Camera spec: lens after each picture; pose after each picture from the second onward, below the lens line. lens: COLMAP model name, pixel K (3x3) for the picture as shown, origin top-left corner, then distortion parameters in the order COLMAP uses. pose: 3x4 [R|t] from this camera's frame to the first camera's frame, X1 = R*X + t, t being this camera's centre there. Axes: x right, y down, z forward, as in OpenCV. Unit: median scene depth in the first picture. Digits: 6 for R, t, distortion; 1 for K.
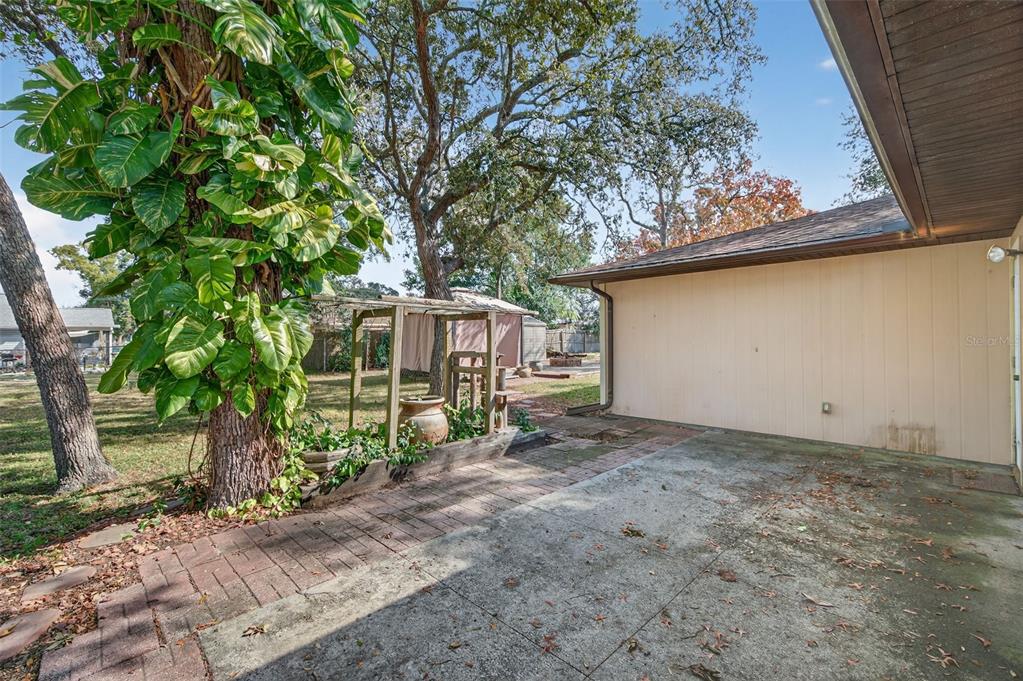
lens RADIAL K [[443.5, 0, 514.1], [0, 443.5, 341.0], [0, 0, 1]] dist [-0.000315, -0.000034]
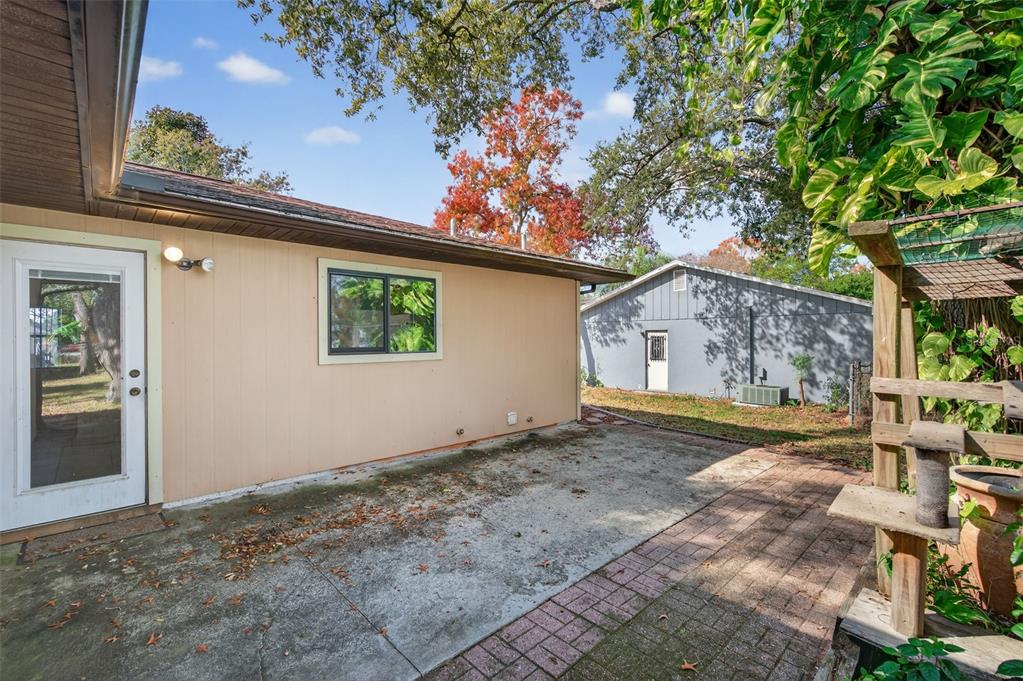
lens RADIAL K [[443.5, 0, 514.1], [0, 443.5, 341.0], [0, 0, 1]] dist [-0.000315, -0.000034]
pose [[-0.999197, 0.016092, 0.036702, 0.458616], [0.016331, 0.999847, 0.006240, -0.020397], [-0.036596, 0.006835, -0.999307, 2.610589]]
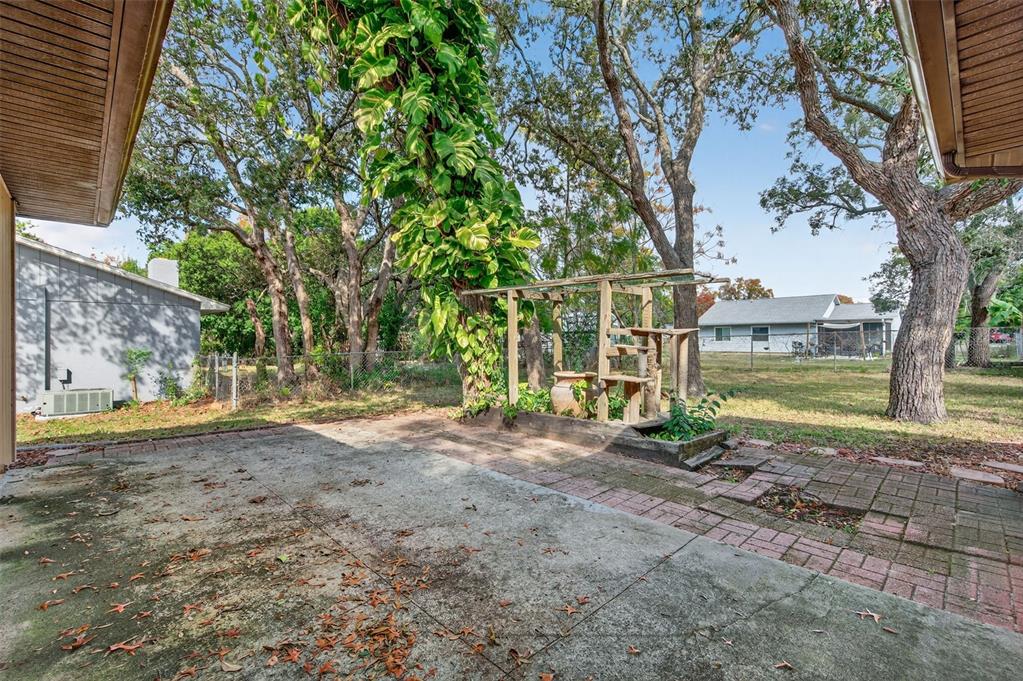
lens RADIAL K [[446.6, 0, 506.0], [0, 446.6, 339.8], [0, 0, 1]] dist [0.015098, -0.000083]
pose [[-0.030211, 0.013489, -0.999453, 1.559859], [0.001017, 0.999909, 0.013464, 0.067187], [0.999543, -0.000610, -0.030222, 1.585427]]
